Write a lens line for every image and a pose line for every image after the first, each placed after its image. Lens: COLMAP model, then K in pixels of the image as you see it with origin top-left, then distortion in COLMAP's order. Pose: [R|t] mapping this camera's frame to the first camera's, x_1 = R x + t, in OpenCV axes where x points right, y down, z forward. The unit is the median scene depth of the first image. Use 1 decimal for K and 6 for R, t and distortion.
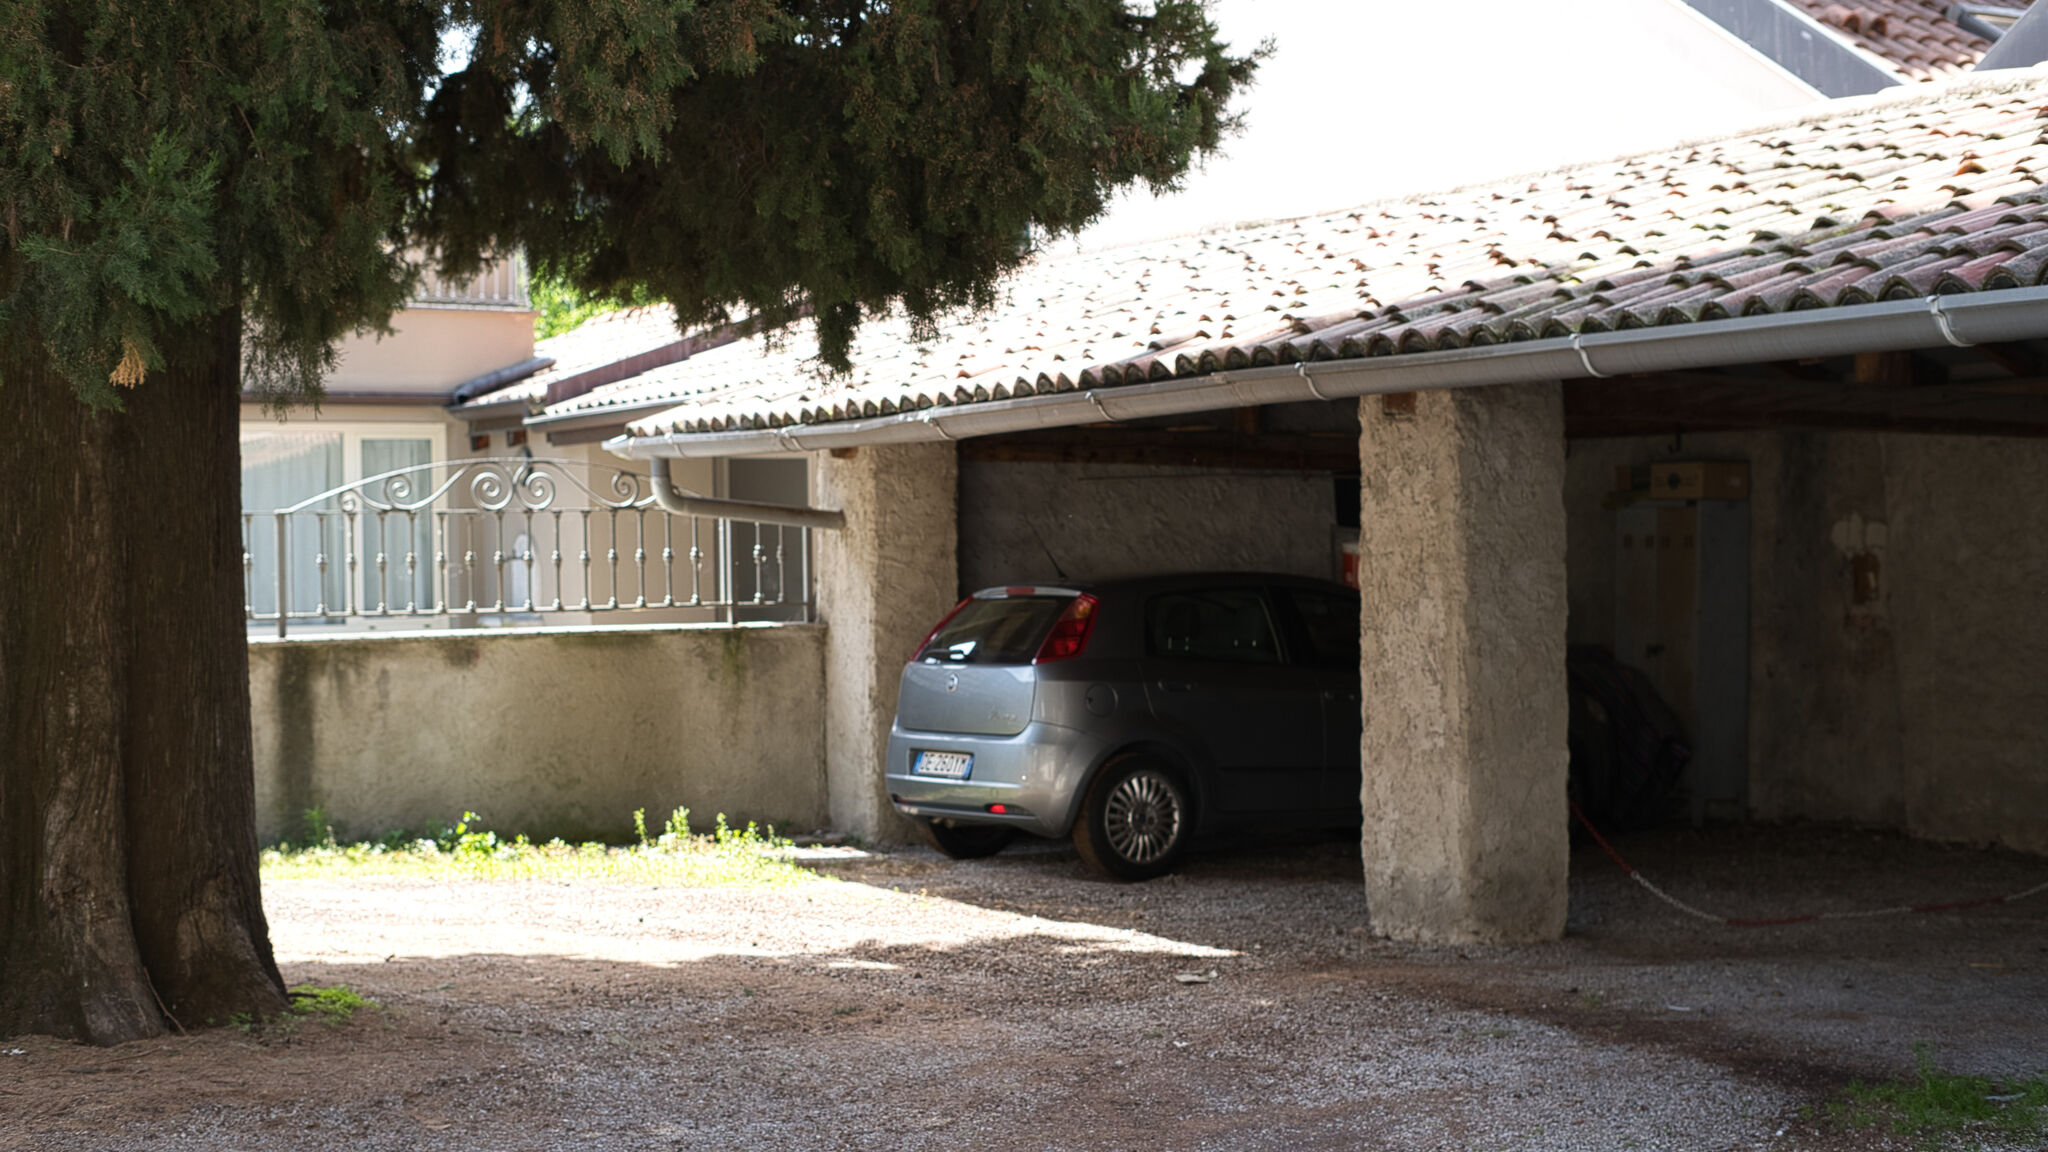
lens RADIAL K [[3237.8, 0, 1024.0], [0, 3237.8, 576.0], [0, 0, 1]] dist [-0.001610, -0.047606]
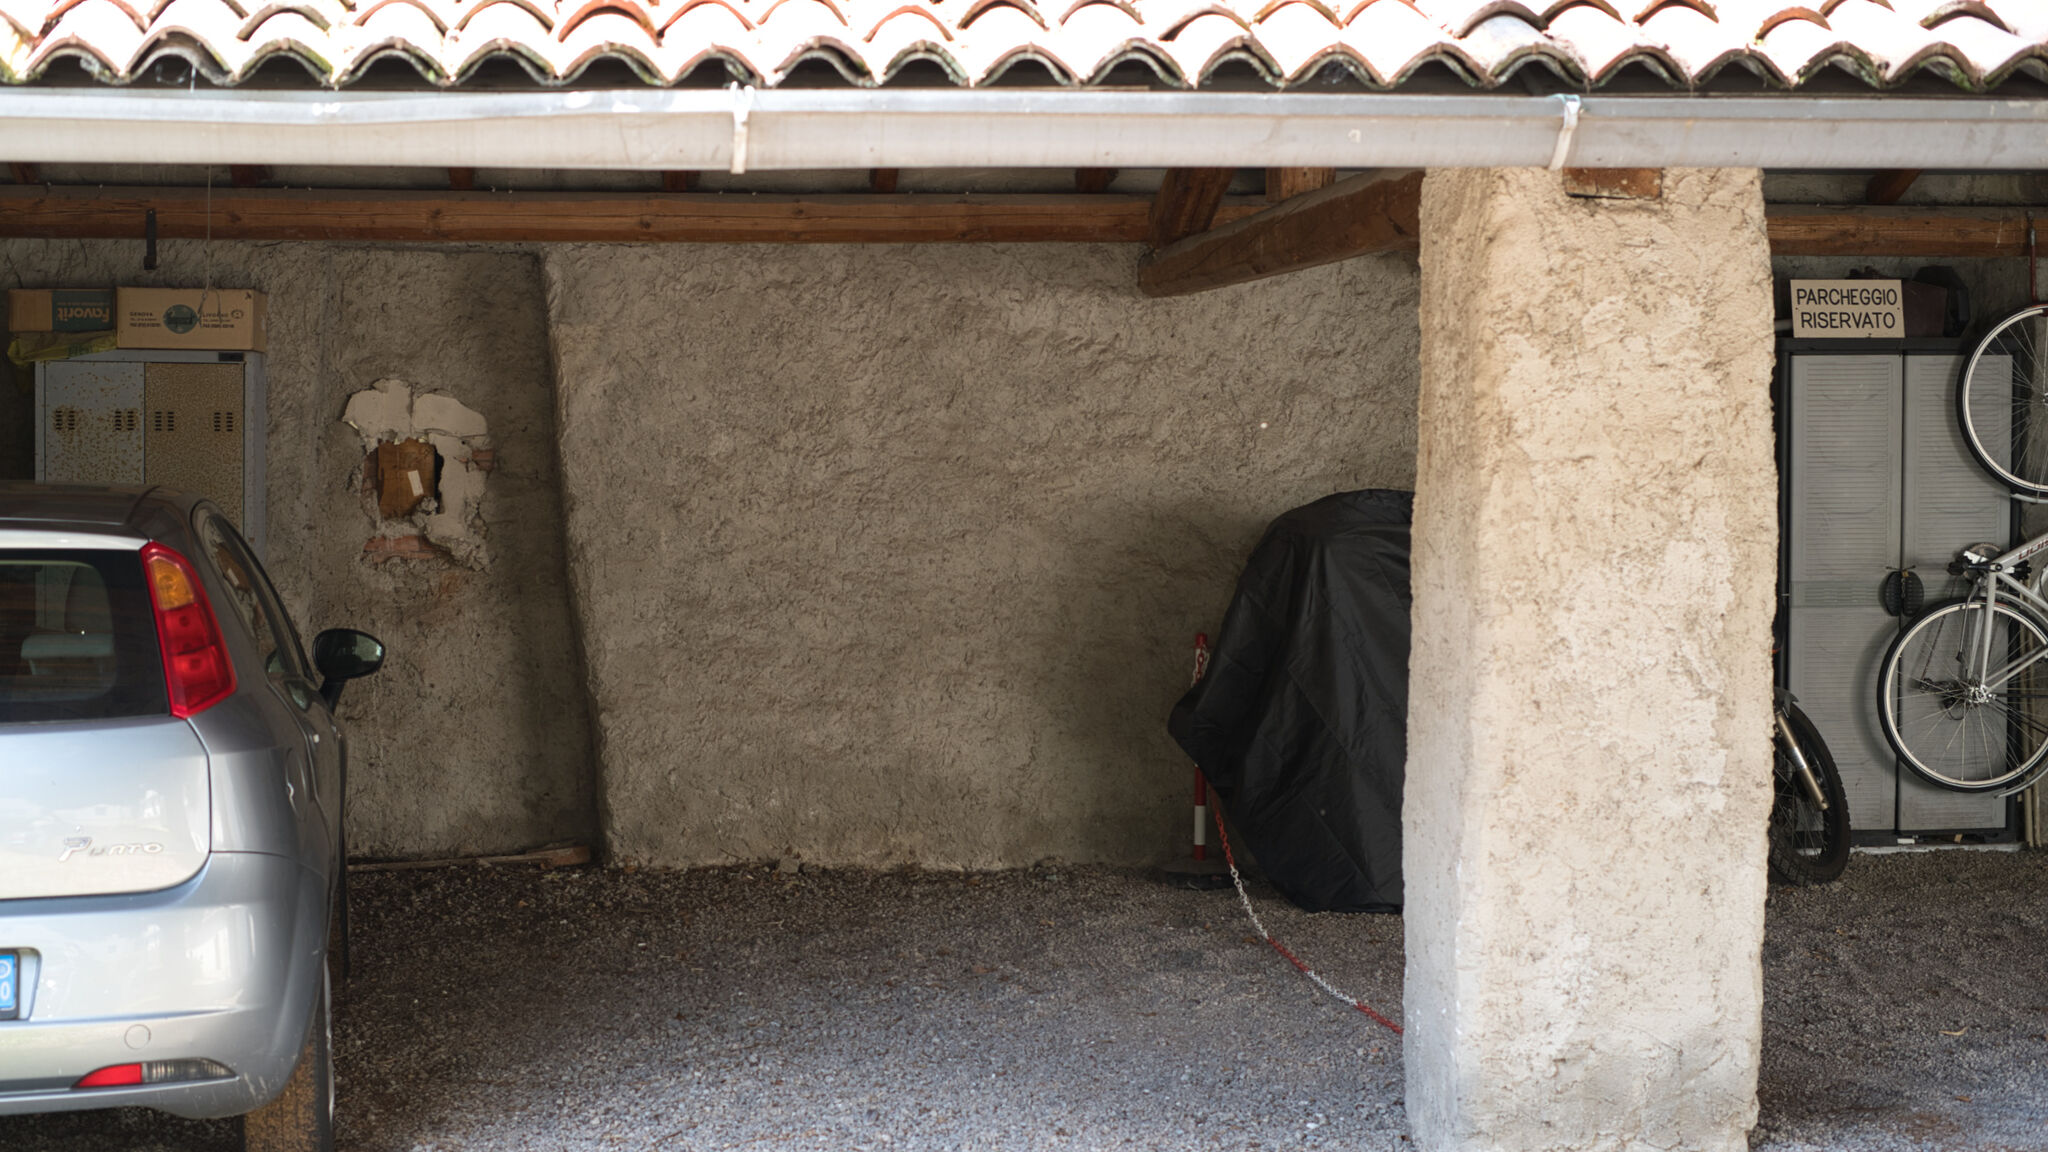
lens RADIAL K [[3237.8, 0, 1024.0], [0, 3237.8, 576.0], [0, 0, 1]] dist [-0.001610, -0.047606]
pose [[0.350914, -0.039073, 0.935592, -0.419277], [-0.000228, 0.999125, 0.041812, -0.009876], [-0.936408, -0.014886, 0.350598, 0.899163]]
